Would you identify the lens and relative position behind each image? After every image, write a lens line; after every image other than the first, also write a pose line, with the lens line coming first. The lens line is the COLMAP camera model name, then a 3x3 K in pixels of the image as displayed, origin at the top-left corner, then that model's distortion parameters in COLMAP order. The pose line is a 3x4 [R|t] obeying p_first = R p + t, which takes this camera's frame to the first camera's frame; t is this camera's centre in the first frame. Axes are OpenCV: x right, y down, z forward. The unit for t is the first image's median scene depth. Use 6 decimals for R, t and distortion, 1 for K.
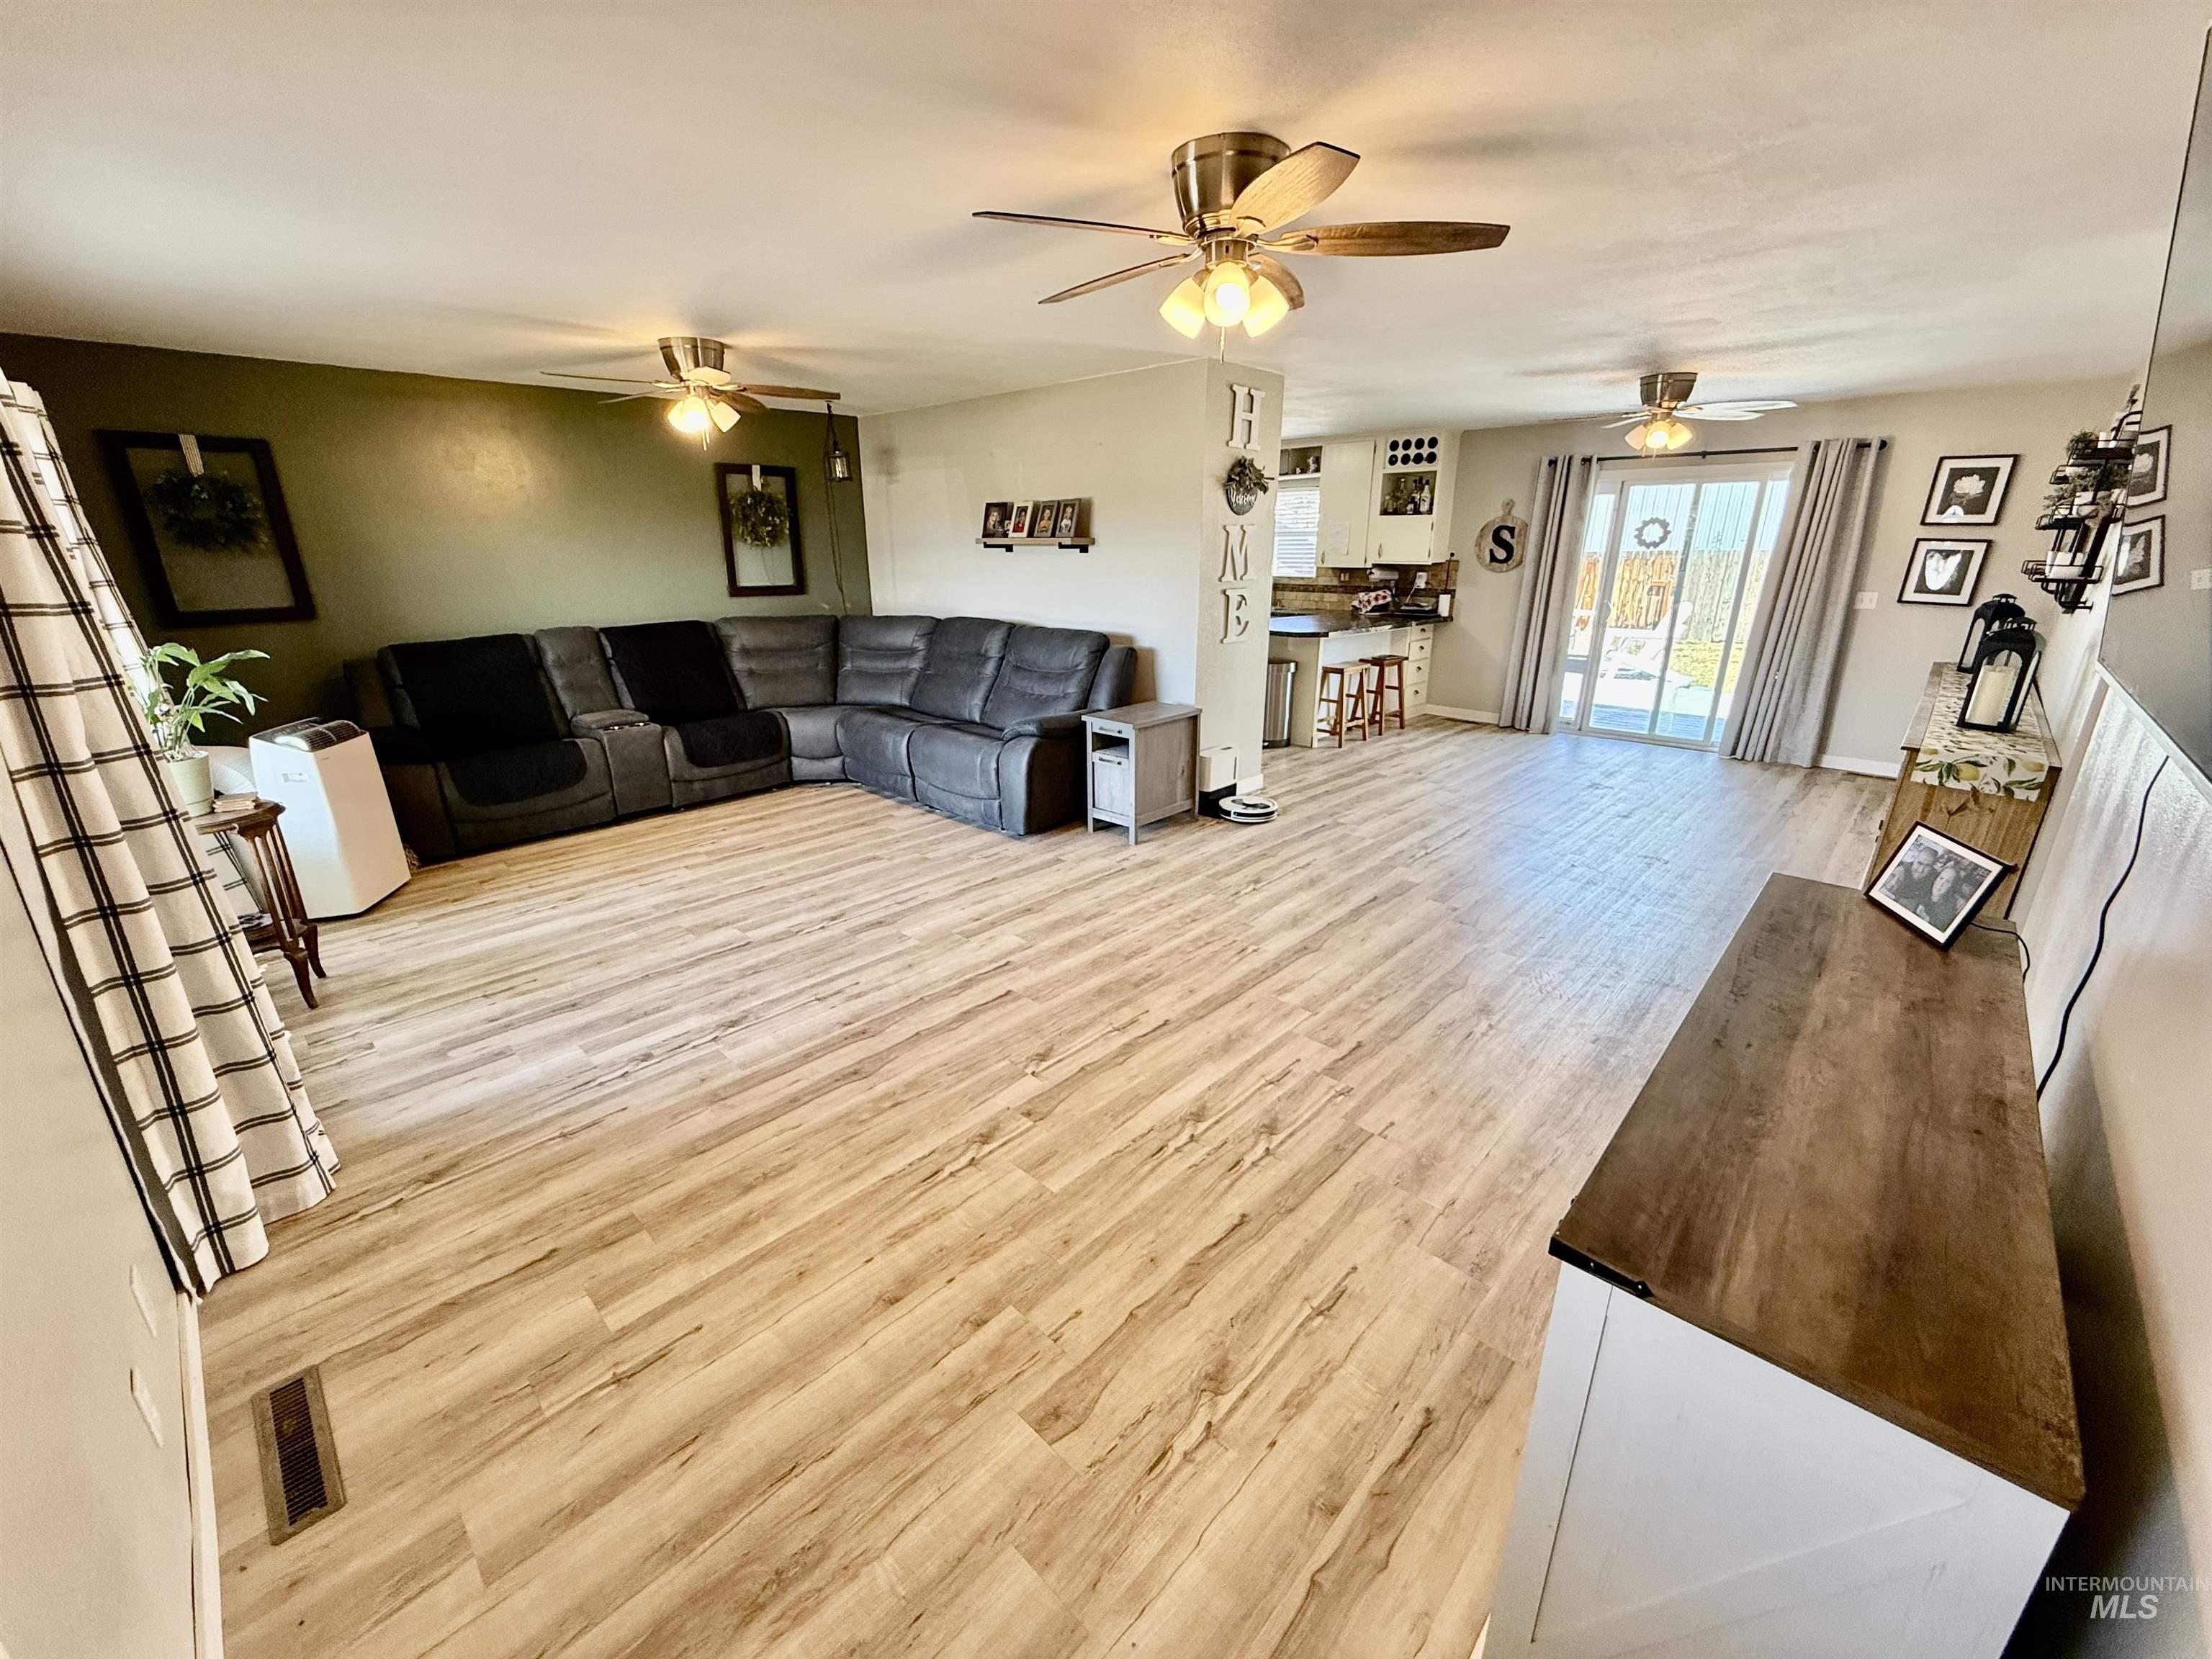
lens RADIAL K [[882.7, 0, 1106.0], [0, 882.7, 829.5], [0, 0, 1]] dist [0.000723, 0.000160]
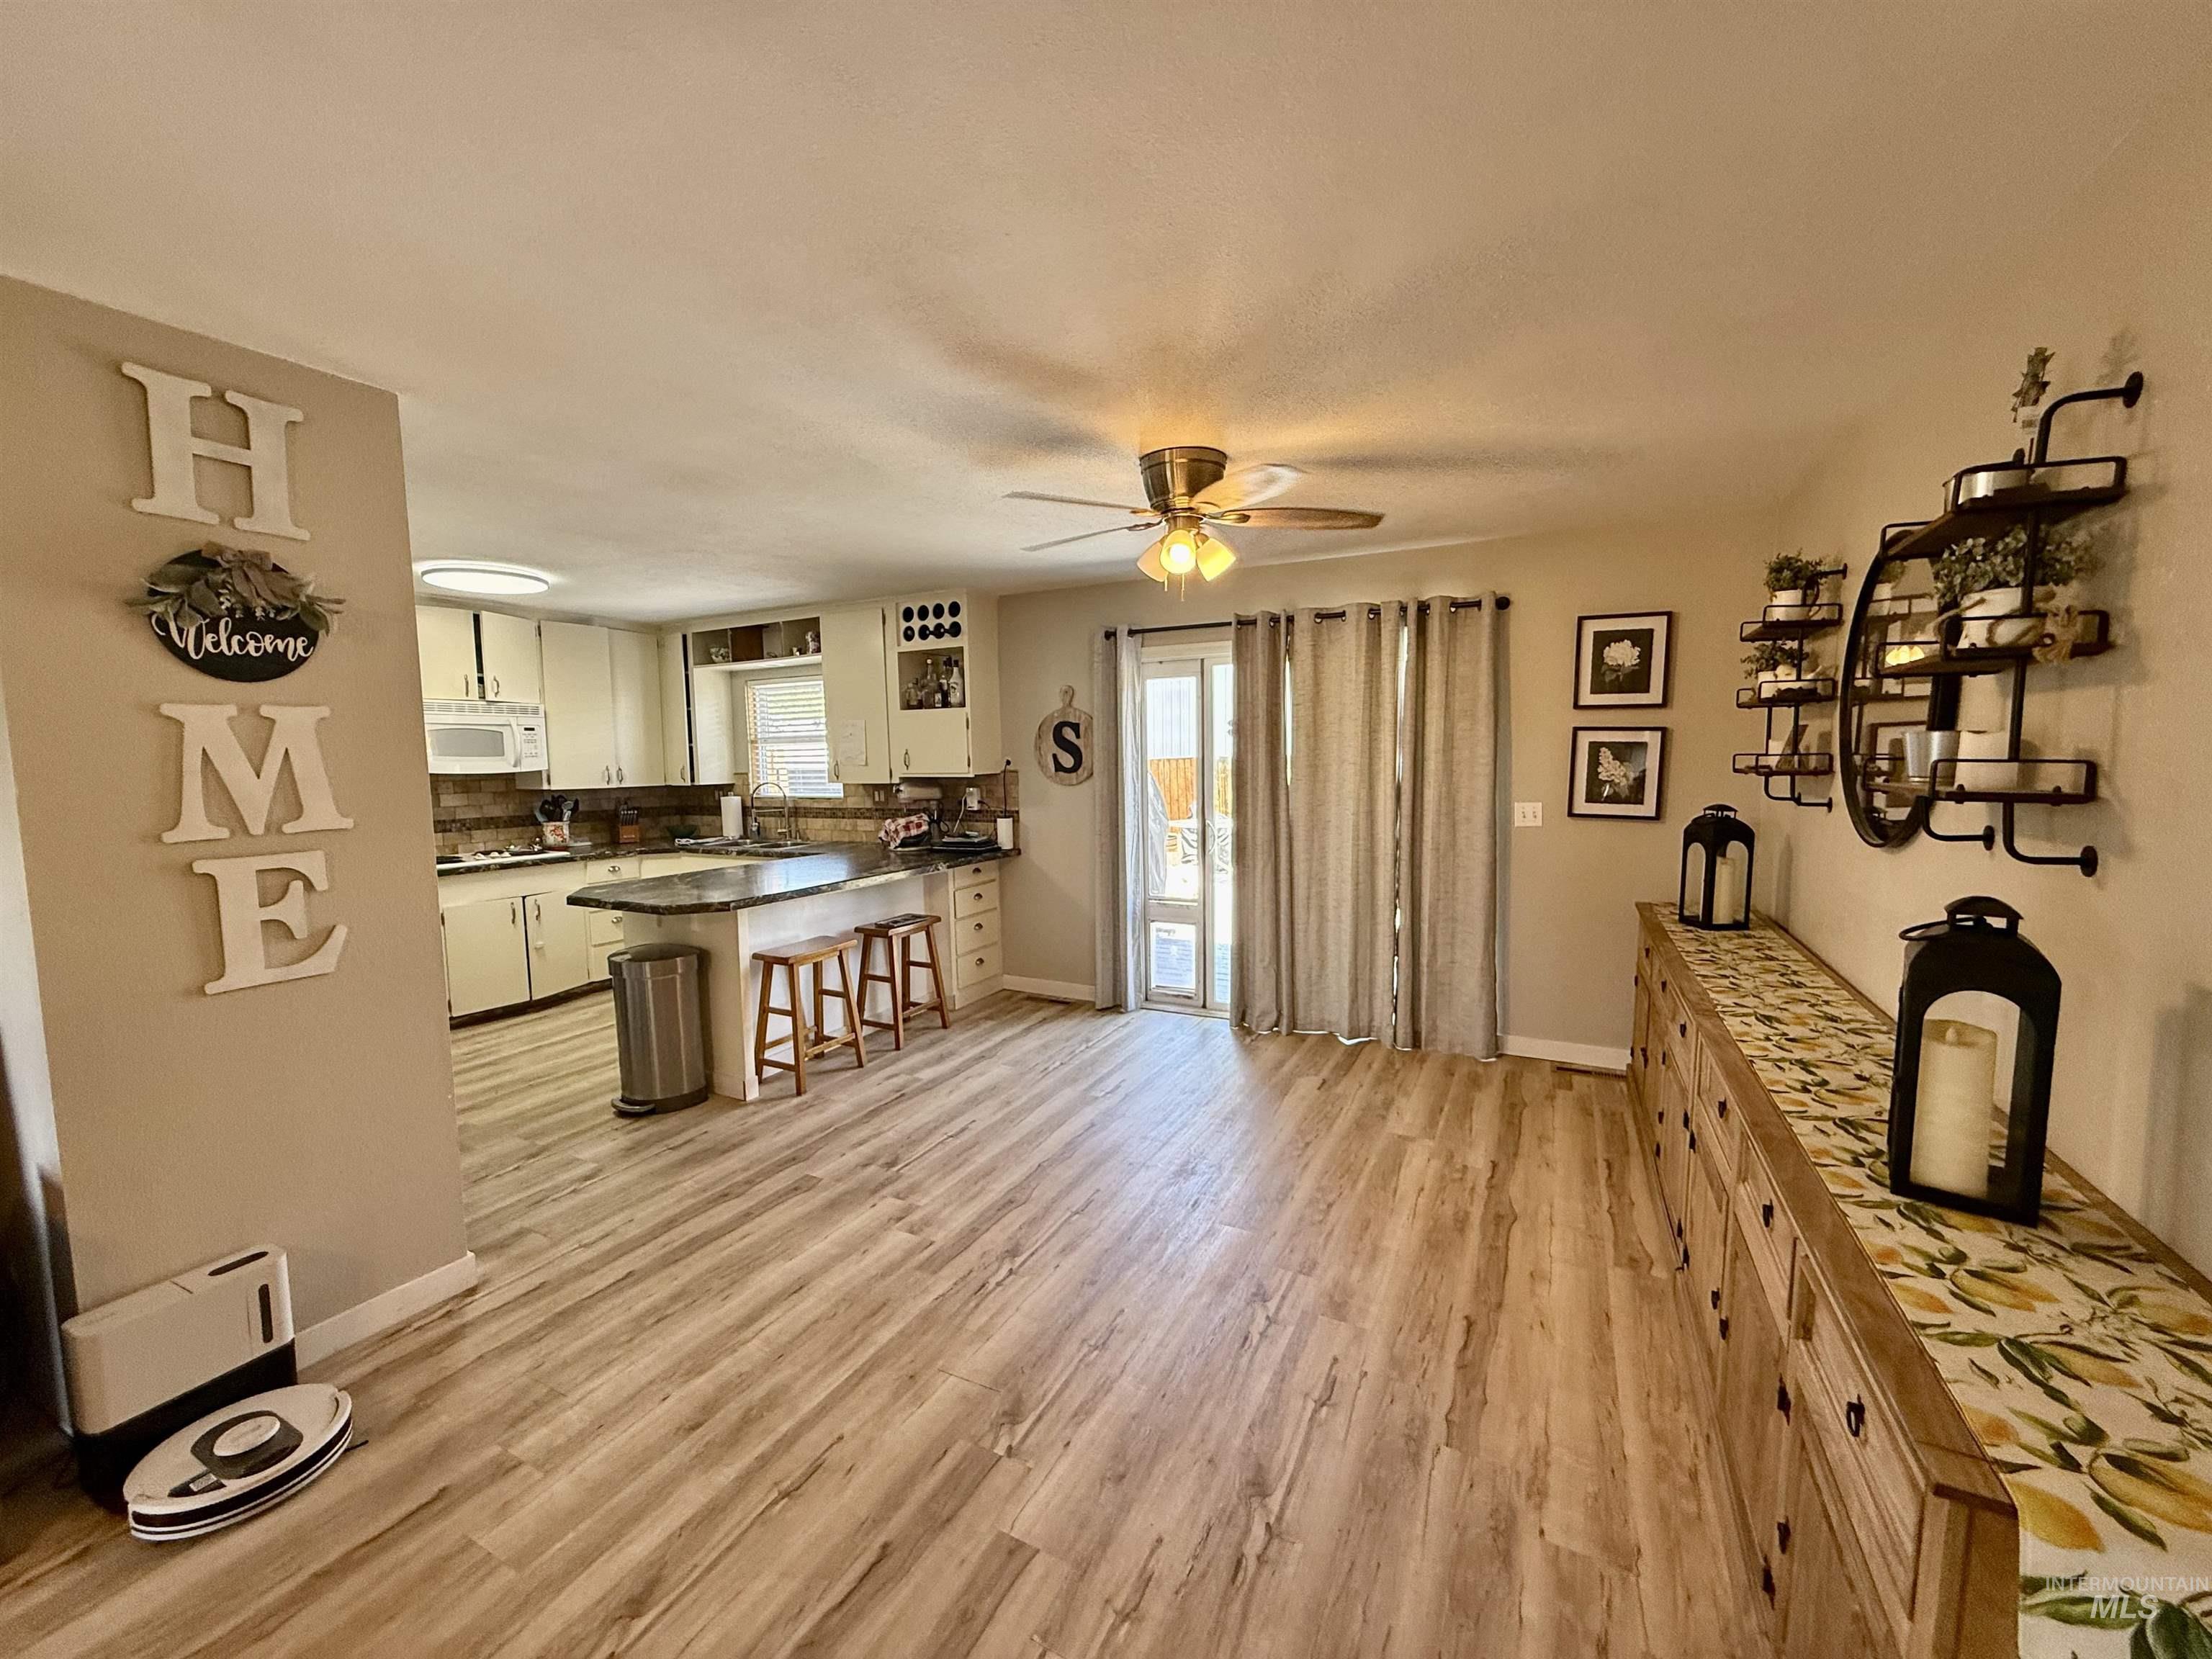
lens RADIAL K [[882.7, 0, 1106.0], [0, 882.7, 829.5], [0, 0, 1]] dist [0.000723, 0.000160]
pose [[0.958411, -0.042110, 0.282267, 0.276415], [0.105127, 0.971599, -0.212001, -0.107700], [-0.265323, 0.232858, 0.935618, 0.352058]]
